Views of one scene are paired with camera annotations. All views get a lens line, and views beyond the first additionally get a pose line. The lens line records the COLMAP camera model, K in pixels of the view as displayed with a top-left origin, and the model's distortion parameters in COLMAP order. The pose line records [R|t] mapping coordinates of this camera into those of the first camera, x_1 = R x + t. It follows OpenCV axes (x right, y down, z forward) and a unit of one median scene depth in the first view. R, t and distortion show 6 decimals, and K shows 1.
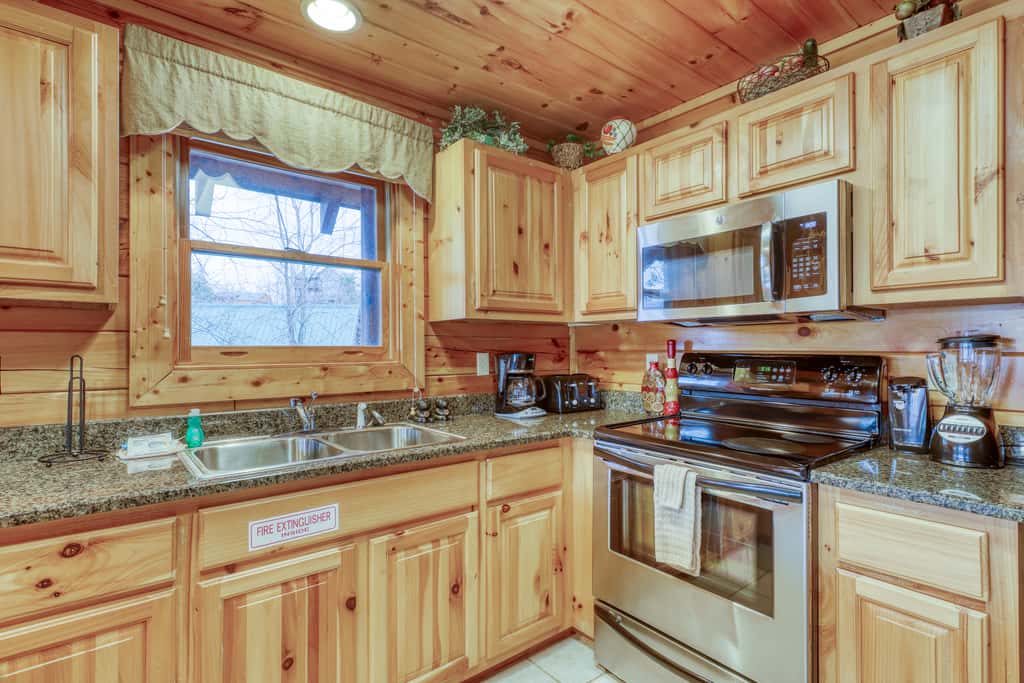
lens RADIAL K [[502.3, 0, 525.8], [0, 502.3, 345.0], [0, 0, 1]] dist [0.019983, -0.000909]
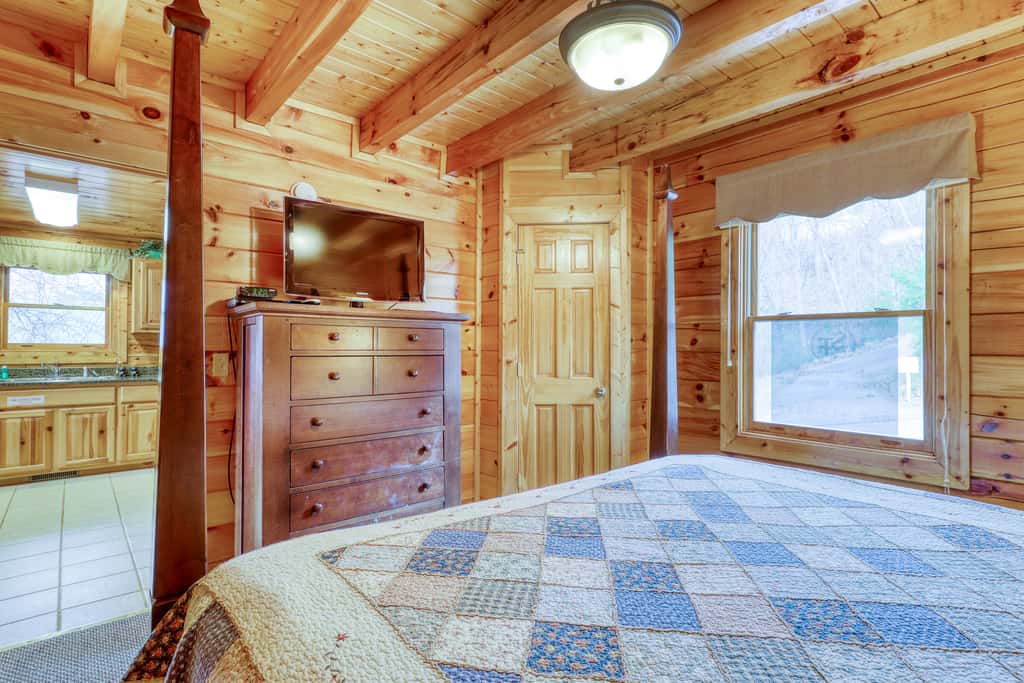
lens RADIAL K [[507.2, 0, 522.4], [0, 507.2, 342.2], [0, 0, 1]] dist [0.006012, -0.001071]
pose [[0.999493, 0.009188, 0.030491, 1.908234], [-0.009163, 0.999958, -0.000965, -0.024096], [-0.030498, 0.000685, 0.999535, -1.709410]]
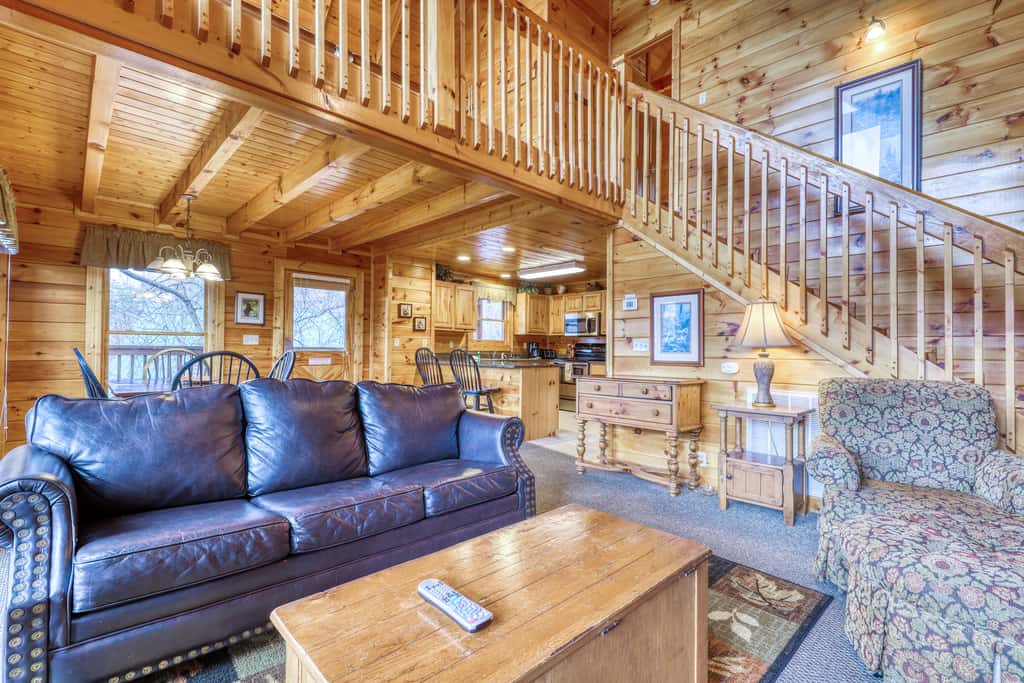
lens RADIAL K [[454.6, 0, 521.0], [0, 454.6, 340.7], [0, 0, 1]] dist [0.022779, -0.000442]
pose [[0.997079, 0.018815, 0.074017, -0.515925], [-0.018119, 0.999785, -0.010068, 0.049659], [-0.074190, 0.008697, 0.997206, -3.370306]]
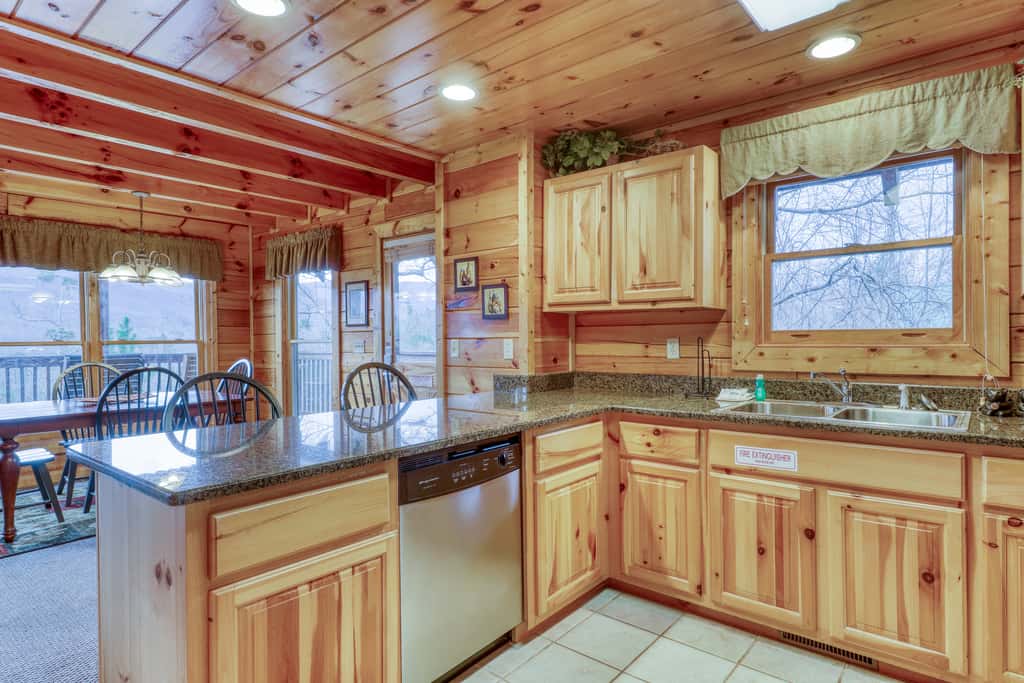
lens RADIAL K [[560.7, 0, 520.5], [0, 560.7, 342.6], [0, 0, 1]] dist [0.011454, -0.001555]
pose [[0.184426, 0.009604, -0.982799, 0.717903], [0.018027, 0.999751, 0.013152, 0.002337], [0.982681, -0.020143, 0.184207, 0.033902]]
